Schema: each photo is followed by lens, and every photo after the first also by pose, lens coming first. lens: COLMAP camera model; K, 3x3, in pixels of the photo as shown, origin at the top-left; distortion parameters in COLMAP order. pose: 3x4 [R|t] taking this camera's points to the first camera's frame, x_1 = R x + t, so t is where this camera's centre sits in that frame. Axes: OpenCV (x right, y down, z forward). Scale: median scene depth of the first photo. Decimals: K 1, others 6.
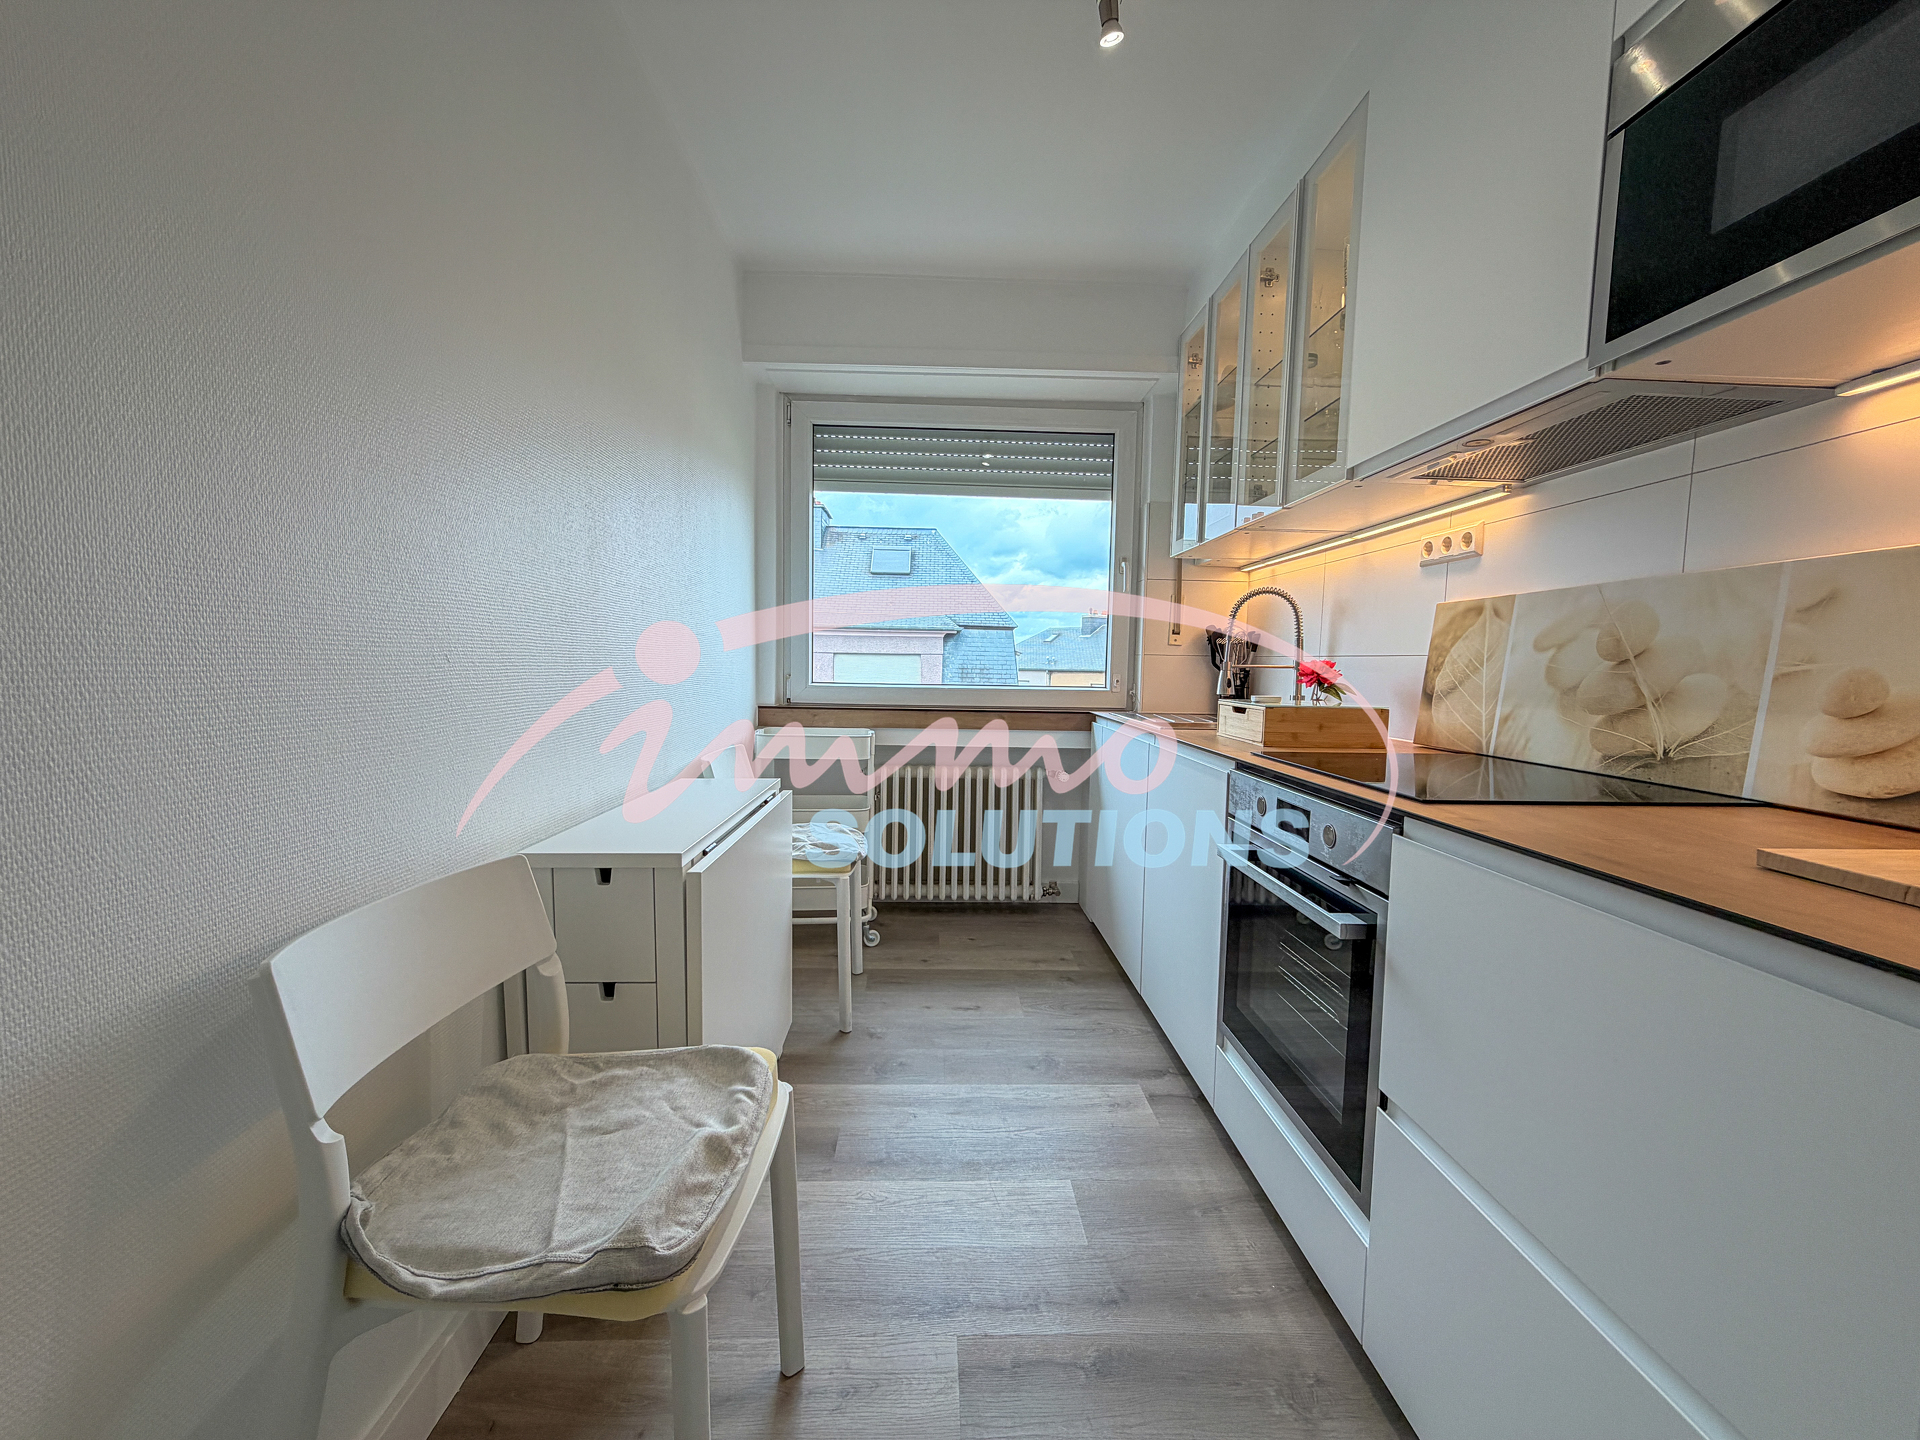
lens RADIAL K [[763.1, 0, 957.6], [0, 763.1, 730.3], [0, 0, 1]] dist [-0.000660, -0.000228]
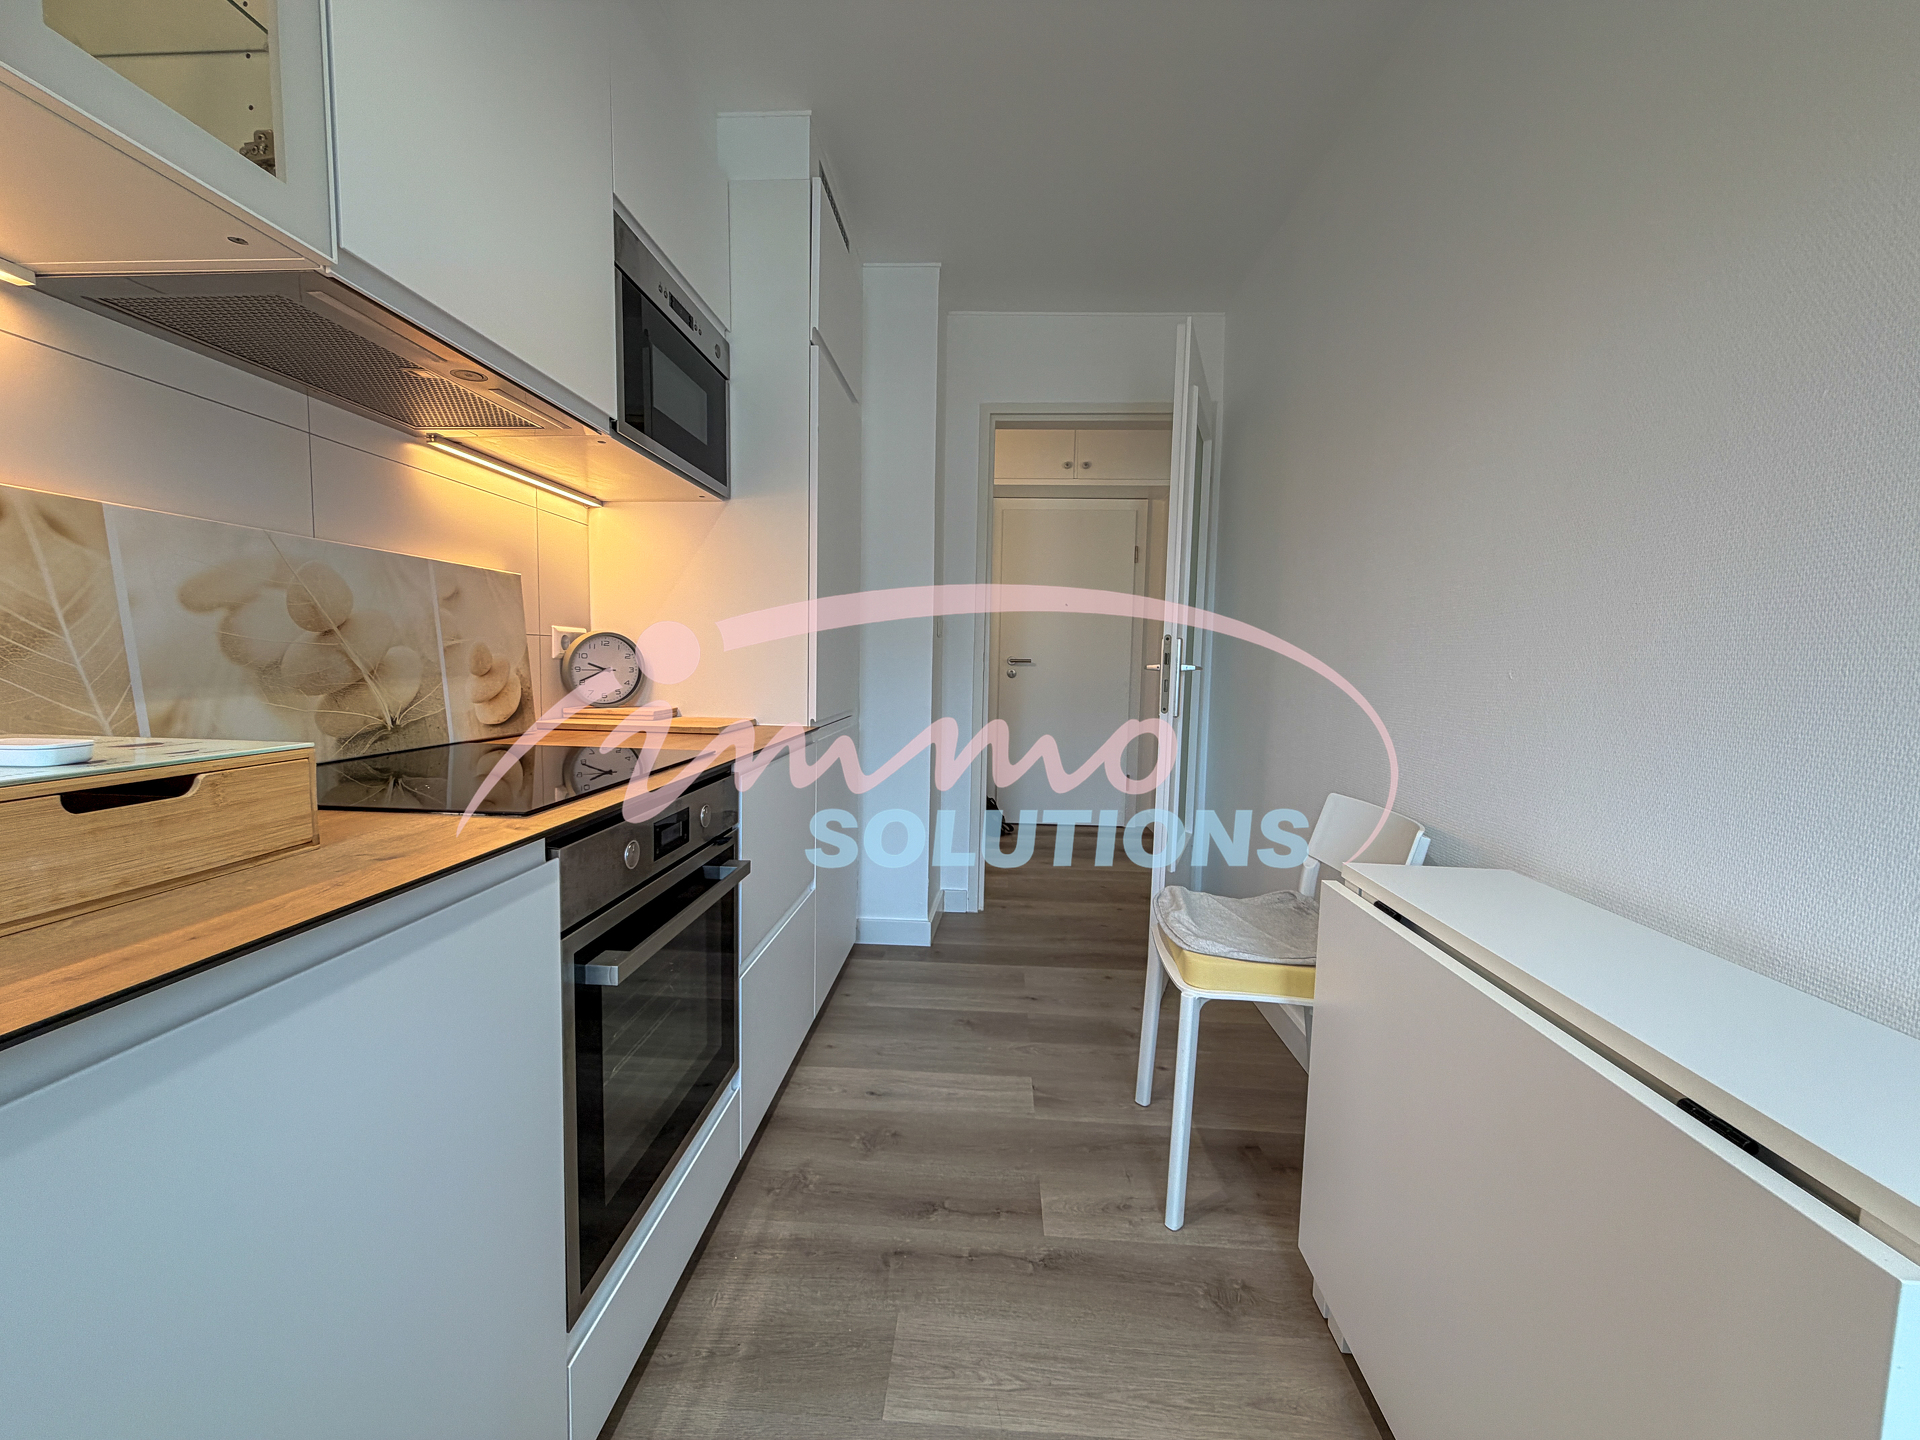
lens RADIAL K [[763.1, 0, 961.8], [0, 763.1, 724.6], [0, 0, 1]] dist [-0.000660, -0.000228]
pose [[-0.995833, -0.042974, 0.080436, 0.060810], [-0.028454, 0.984396, 0.173653, -0.165825], [-0.086644, 0.170640, -0.981517, 1.896902]]
